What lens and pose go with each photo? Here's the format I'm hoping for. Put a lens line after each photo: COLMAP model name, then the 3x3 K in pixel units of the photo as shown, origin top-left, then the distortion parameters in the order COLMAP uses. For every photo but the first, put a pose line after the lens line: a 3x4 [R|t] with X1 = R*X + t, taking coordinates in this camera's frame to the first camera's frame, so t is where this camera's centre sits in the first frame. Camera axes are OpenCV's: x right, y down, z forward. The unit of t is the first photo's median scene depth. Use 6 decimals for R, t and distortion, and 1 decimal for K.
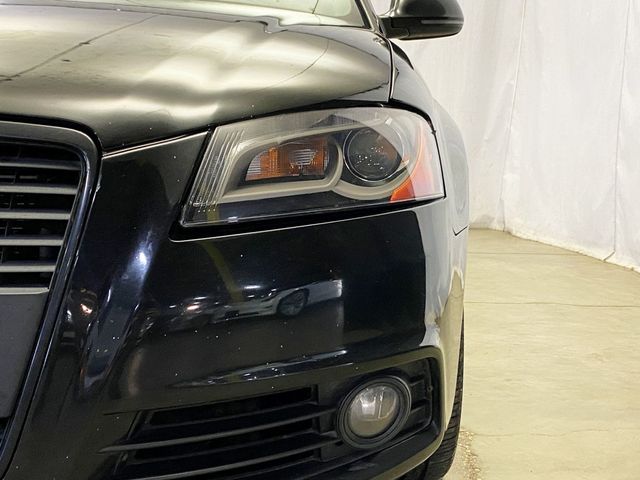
lens RADIAL K [[892.7, 0, 320.0], [0, 892.7, 240.0], [0, 0, 1]] dist [0.236392, -0.801663]
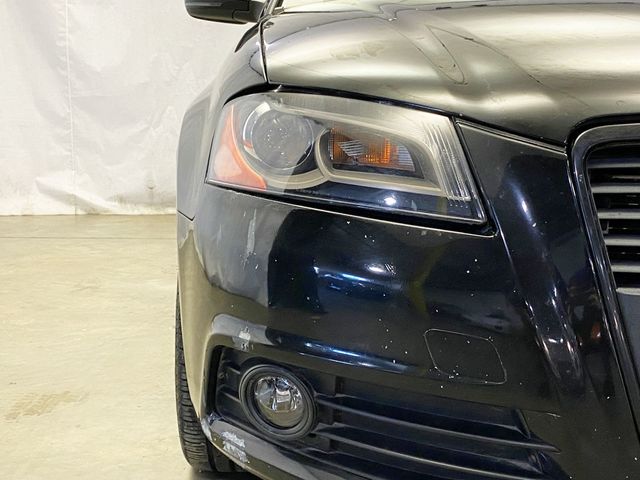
lens RADIAL K [[892.7, 0, 320.0], [0, 892.7, 240.0], [0, 0, 1]] dist [0.236392, -0.801663]
pose [[0.999881, -0.006516, 0.013953, -1.078506], [0.006340, 0.999901, 0.012596, -0.023637], [-0.014034, -0.012506, 0.999823, 0.004252]]
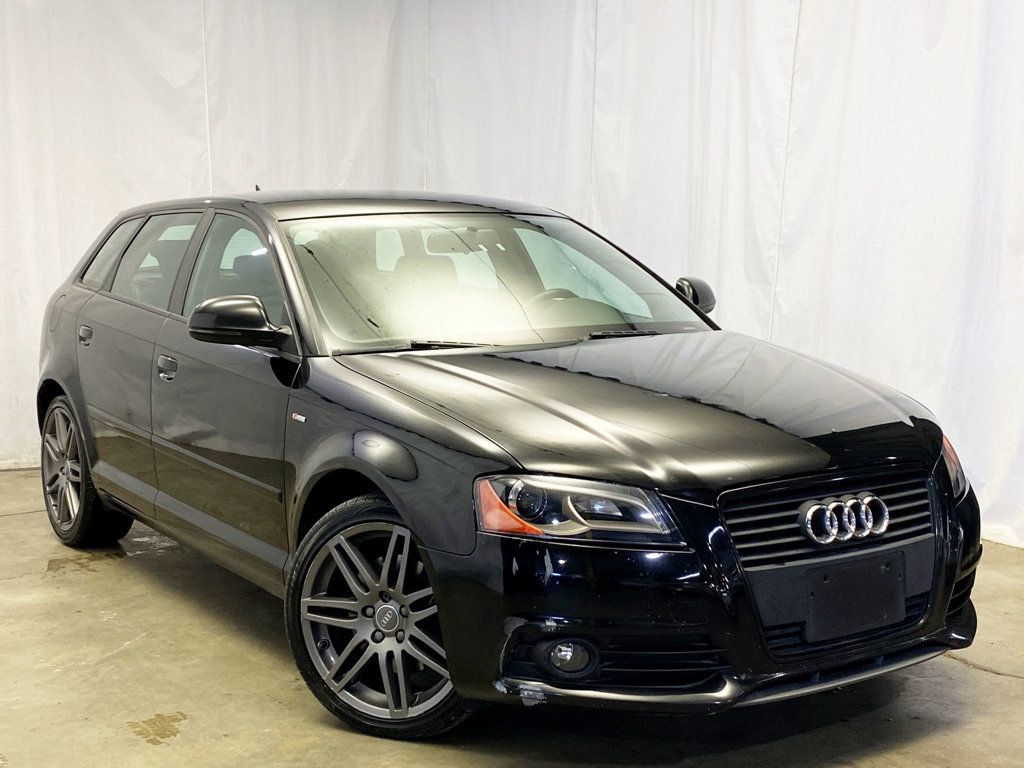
lens RADIAL K [[1428.4, 0, 512.0], [0, 1428.4, 384.0], [0, 0, 1]] dist [0.236392, -0.801663]
pose [[0.820957, -0.093468, 0.563288, -2.708579], [0.090977, 0.995321, 0.032563, -0.455968], [-0.563696, 0.024513, 0.825618, -1.233844]]
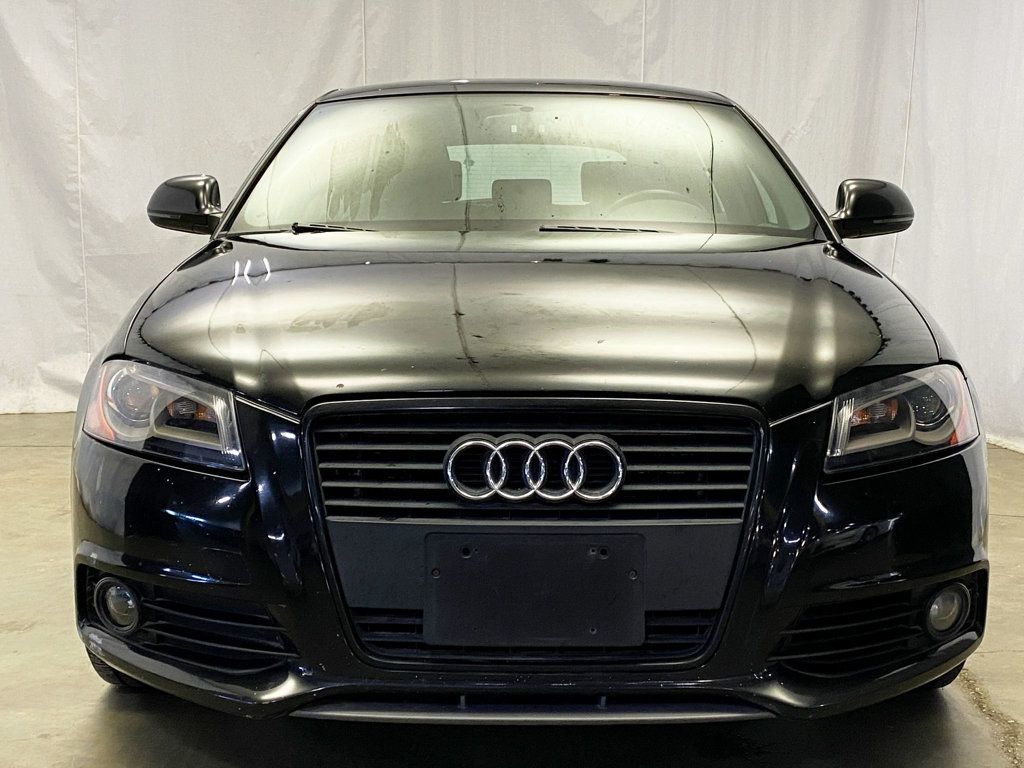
lens RADIAL K [[1428.4, 0, 512.0], [0, 1428.4, 384.0], [0, 0, 1]] dist [0.236392, -0.801663]
pose [[0.999887, -0.014492, -0.004090, -0.542757], [0.014424, 0.999764, -0.016247, -0.107714], [0.004325, 0.016186, 0.999860, -1.069709]]
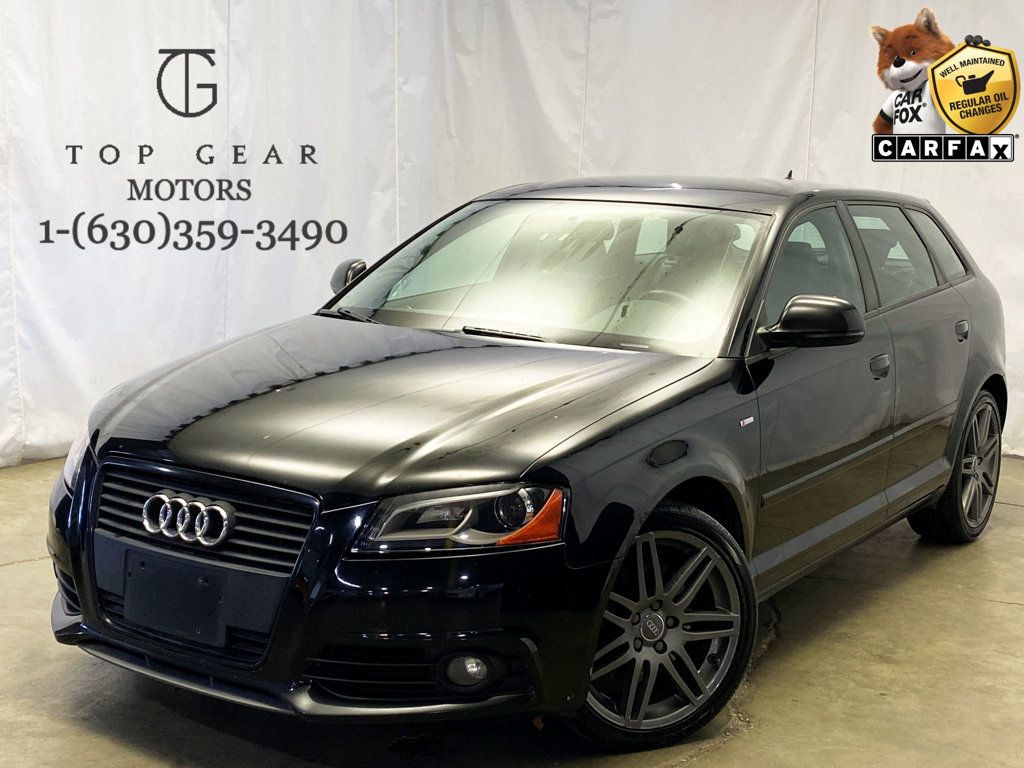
lens RADIAL K [[1428.4, 0, 512.0], [0, 1428.4, 384.0], [0, 0, 1]] dist [0.236392, -0.801663]
pose [[0.821377, 0.088156, -0.563531, 1.590919], [-0.082067, 0.995970, 0.036187, -0.446161], [0.564450, 0.016524, 0.825302, -1.179984]]
